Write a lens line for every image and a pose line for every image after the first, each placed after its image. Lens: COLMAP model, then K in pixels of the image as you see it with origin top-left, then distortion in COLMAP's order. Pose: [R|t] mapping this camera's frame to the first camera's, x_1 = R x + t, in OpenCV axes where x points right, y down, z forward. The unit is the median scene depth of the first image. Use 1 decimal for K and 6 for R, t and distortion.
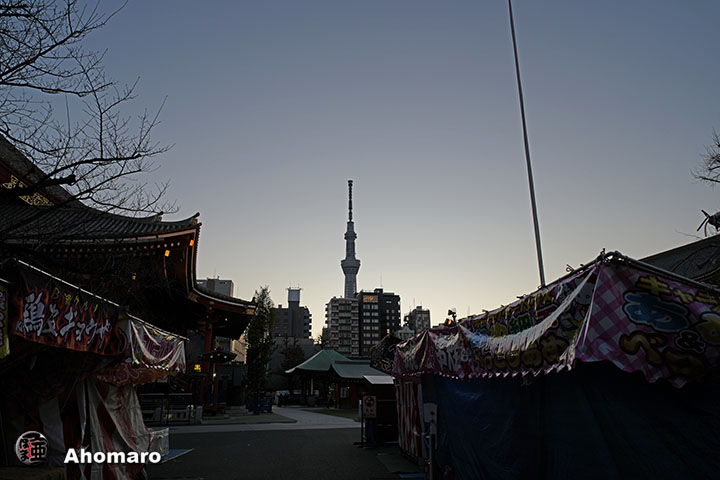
lens RADIAL K [[505.0, 0, 358.1], [0, 505.0, 237.6], [0, 0, 1]] dist [-0.002927, 0.000358]
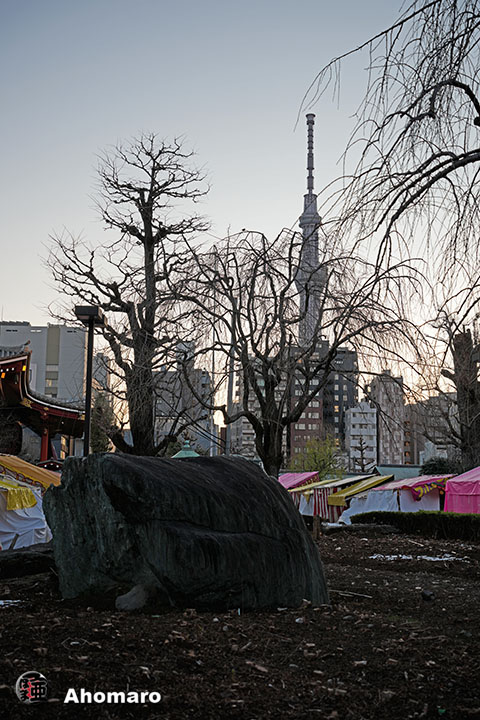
lens RADIAL K [[950.6, 0, 242.7], [0, 950.6, 362.1], [0, 0, 1]] dist [0.045518, 0.000000]
pose [[0.995815, 0.006932, -0.091126, 0.051946], [0.006685, 0.988922, 0.148284, -0.046499], [0.091144, -0.148272, 0.984738, -0.155640]]
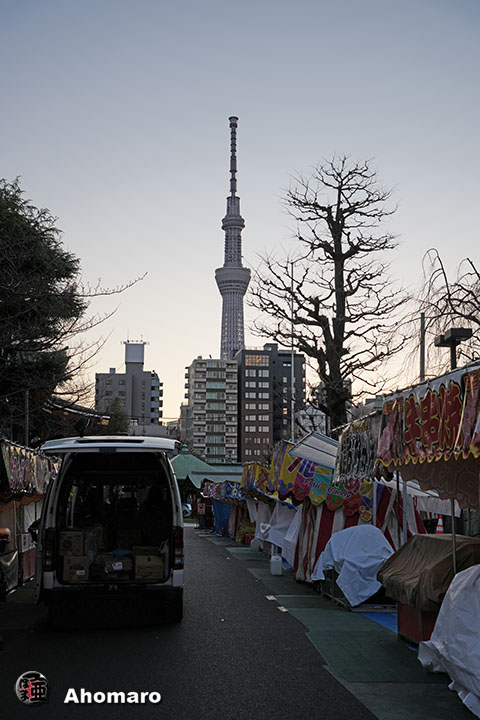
lens RADIAL K [[950.6, 0, 238.0], [0, 950.6, 359.7], [0, 0, 1]] dist [0.045518, 0.000000]
pose [[0.999904, 0.009681, -0.009930, 0.012502], [-0.008148, 0.989511, 0.144225, -0.048820], [0.011222, -0.144131, 0.989495, -0.163042]]
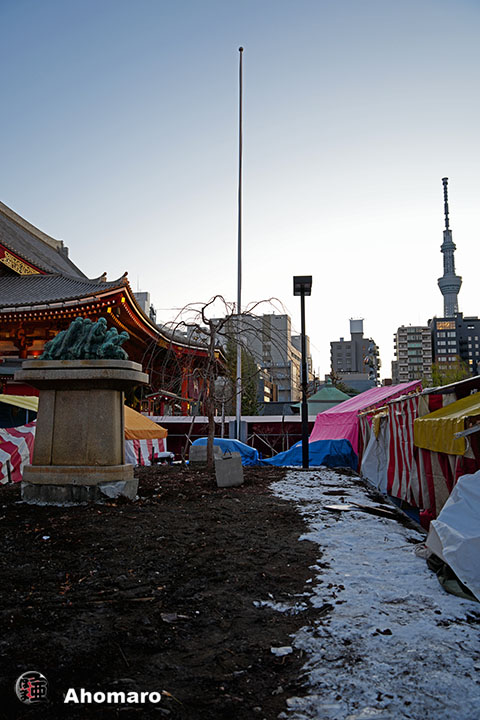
lens RADIAL K [[570.5, 0, 245.3], [0, 570.5, 359.1], [0, 0, 1]] dist [0.006952, 0.000243]
pose [[0.931470, -0.037841, -0.361845, 0.055078], [0.099550, 0.983129, 0.153452, -0.004096], [0.349933, -0.178957, 0.919522, -0.013529]]
